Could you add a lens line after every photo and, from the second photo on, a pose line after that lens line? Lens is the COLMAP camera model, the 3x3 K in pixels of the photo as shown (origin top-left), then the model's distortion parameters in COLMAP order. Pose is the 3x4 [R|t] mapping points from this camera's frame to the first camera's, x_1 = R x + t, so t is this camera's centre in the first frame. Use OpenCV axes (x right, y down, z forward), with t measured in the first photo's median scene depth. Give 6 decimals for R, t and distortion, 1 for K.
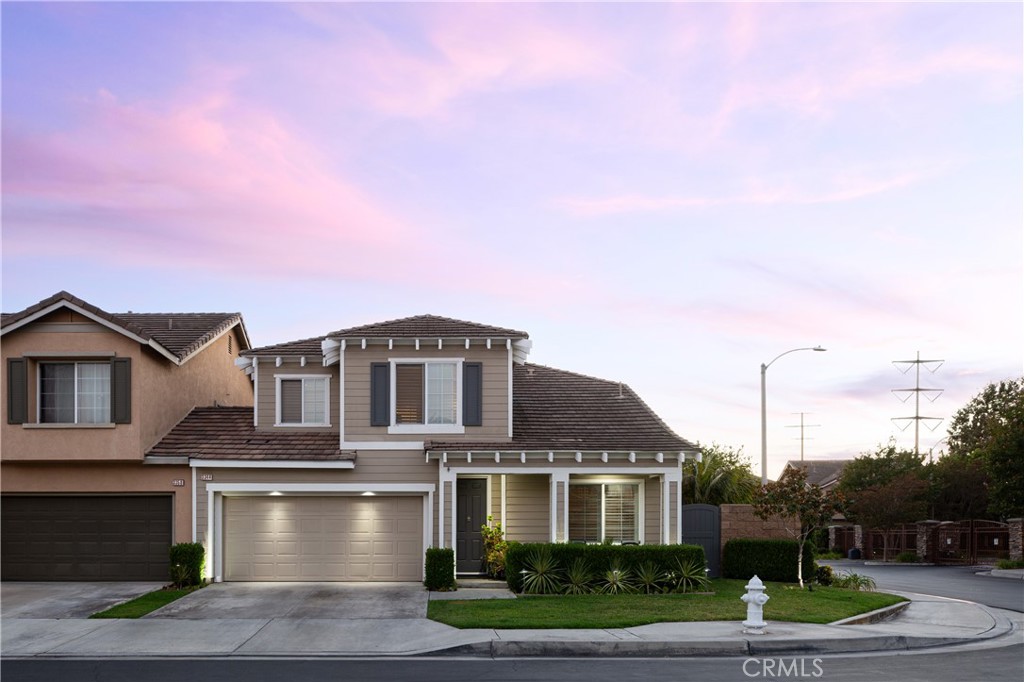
lens RADIAL K [[706.9, 0, 499.4], [0, 706.9, 341.3], [0, 0, 1]] dist [0.003257, -0.000637]
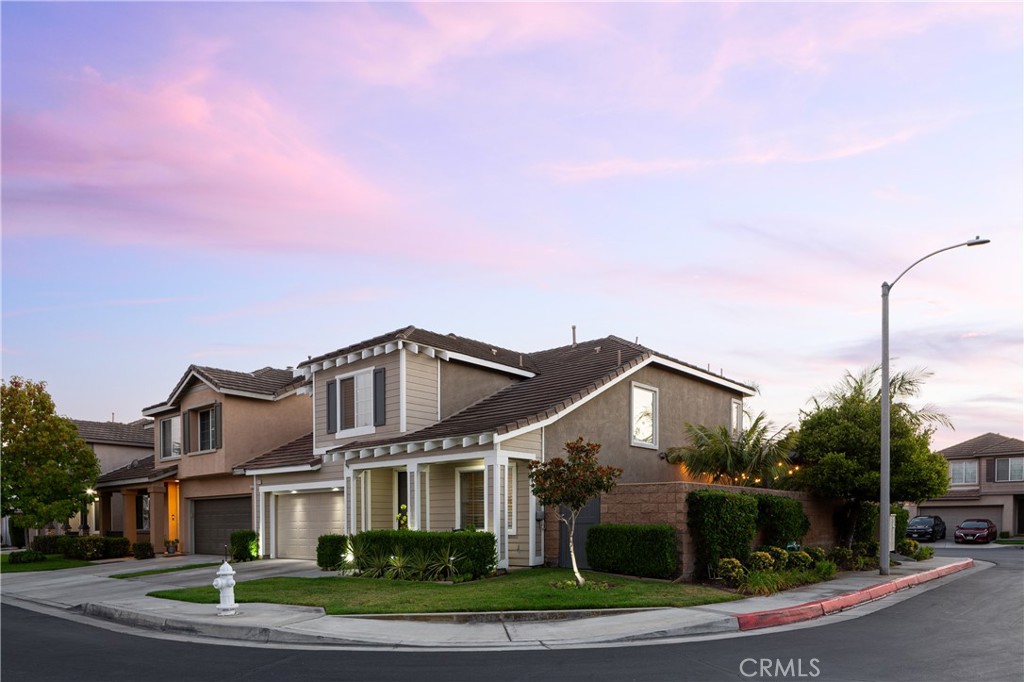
lens RADIAL K [[706.9, 0, 499.4], [0, 706.9, 341.3], [0, 0, 1]] dist [0.003257, -0.000637]
pose [[0.731821, -0.175357, -0.658550, 0.865906], [0.191066, 0.980367, -0.048725, 0.079416], [0.654165, -0.090169, 0.750958, 0.295286]]
